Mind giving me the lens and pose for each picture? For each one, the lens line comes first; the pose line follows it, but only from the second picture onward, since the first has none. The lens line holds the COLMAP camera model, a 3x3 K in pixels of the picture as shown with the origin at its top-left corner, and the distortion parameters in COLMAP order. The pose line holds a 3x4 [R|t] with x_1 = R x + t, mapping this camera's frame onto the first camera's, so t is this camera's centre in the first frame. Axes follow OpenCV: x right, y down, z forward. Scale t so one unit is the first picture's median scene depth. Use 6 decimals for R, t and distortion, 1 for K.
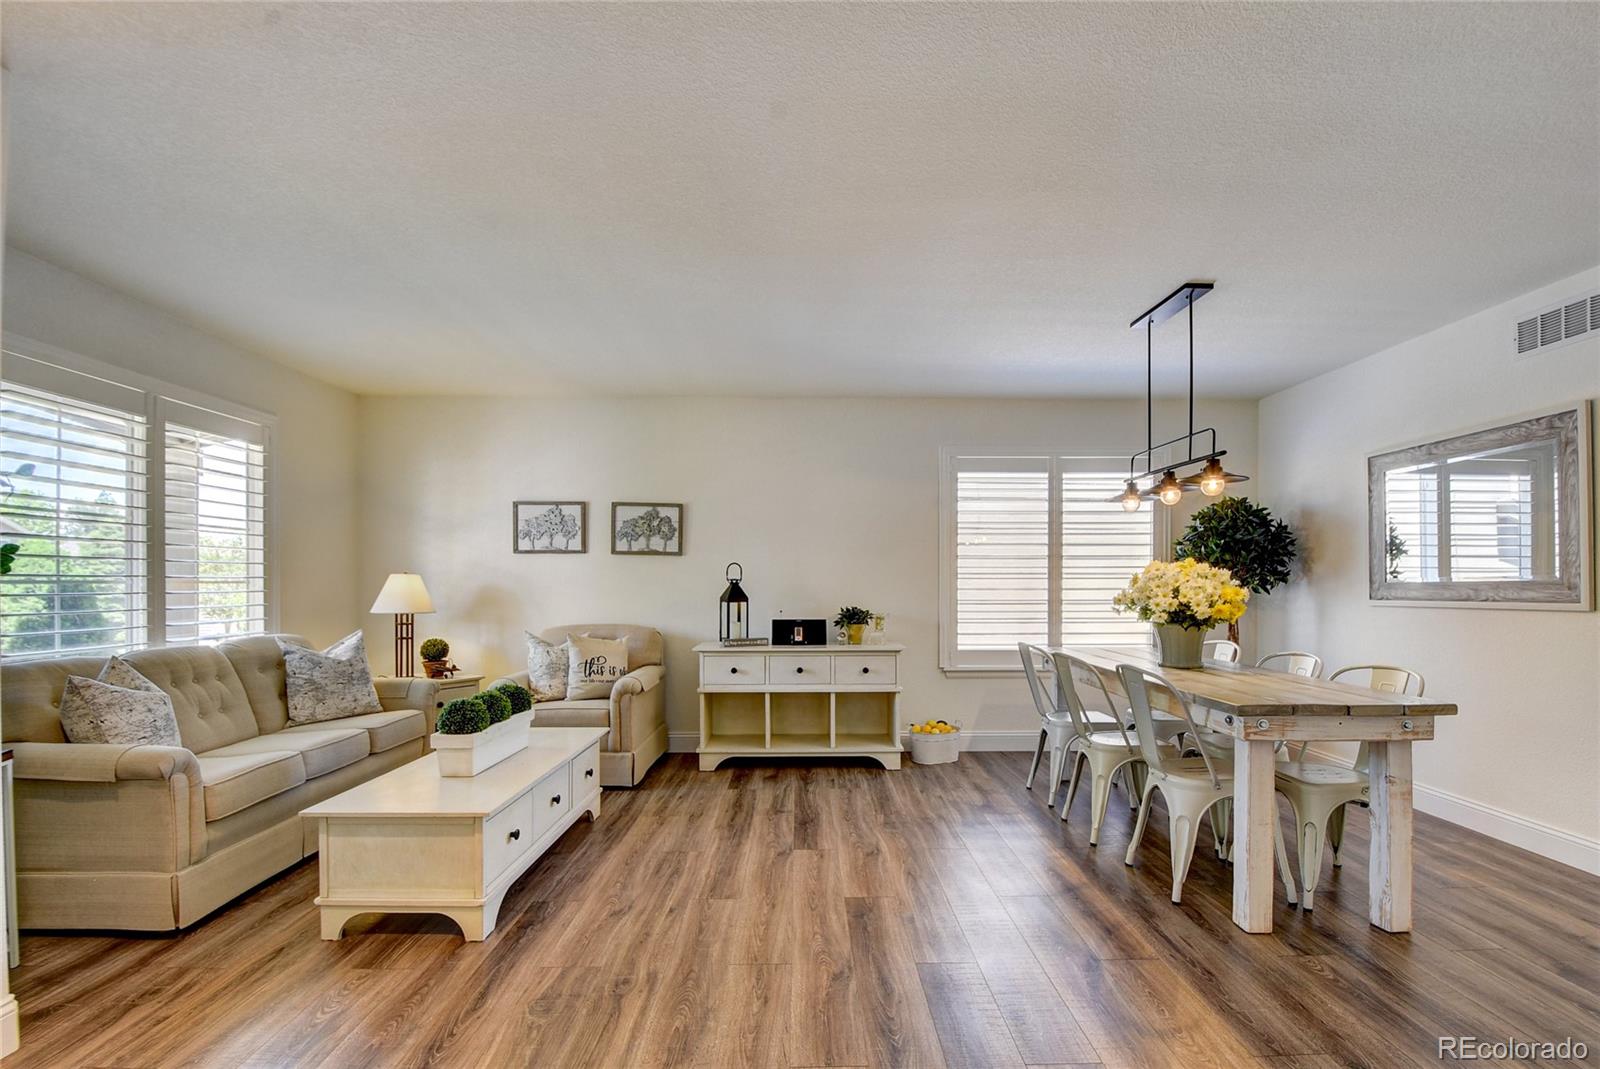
lens RADIAL K [[710.7, 0, 809.8], [0, 710.7, 586.1], [0, 0, 1]] dist [0.021878, -0.026490]
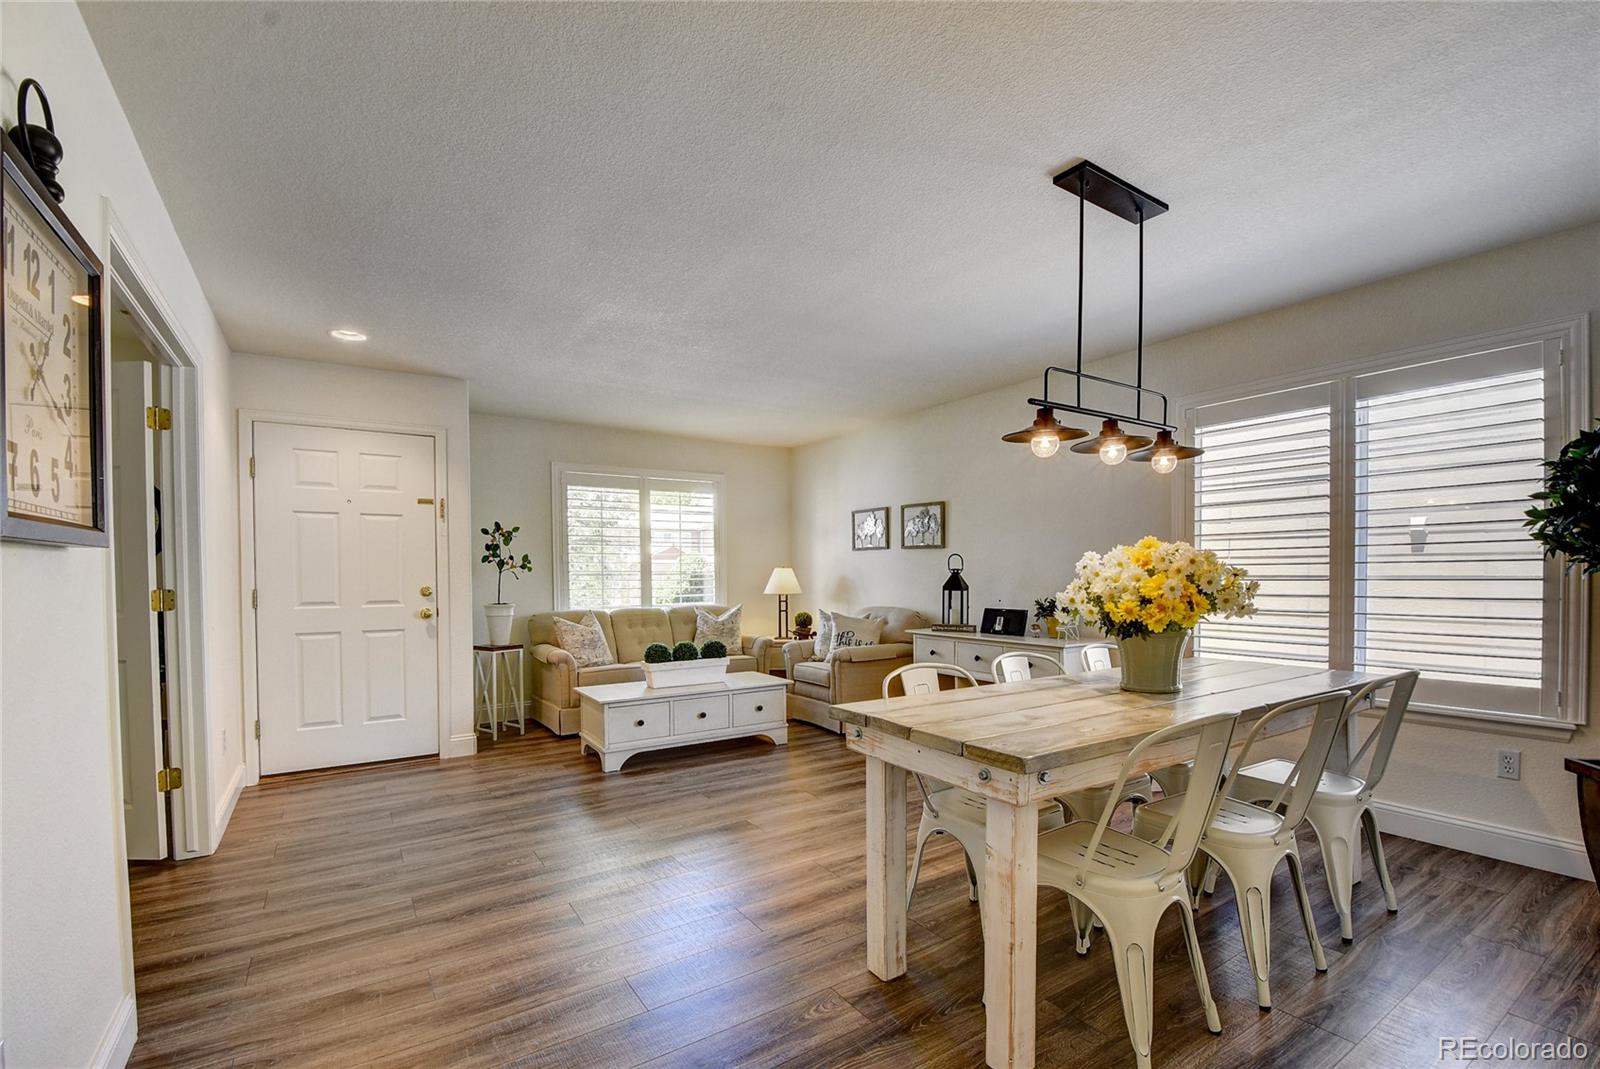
lens RADIAL K [[710.7, 0, 809.8], [0, 710.7, 586.1], [0, 0, 1]] dist [0.021878, -0.026490]
pose [[0.533244, 0.011498, -0.845884, 0.686822], [0.004547, 0.999854, 0.016457, -0.002819], [0.845950, -0.012622, 0.533114, 0.242082]]
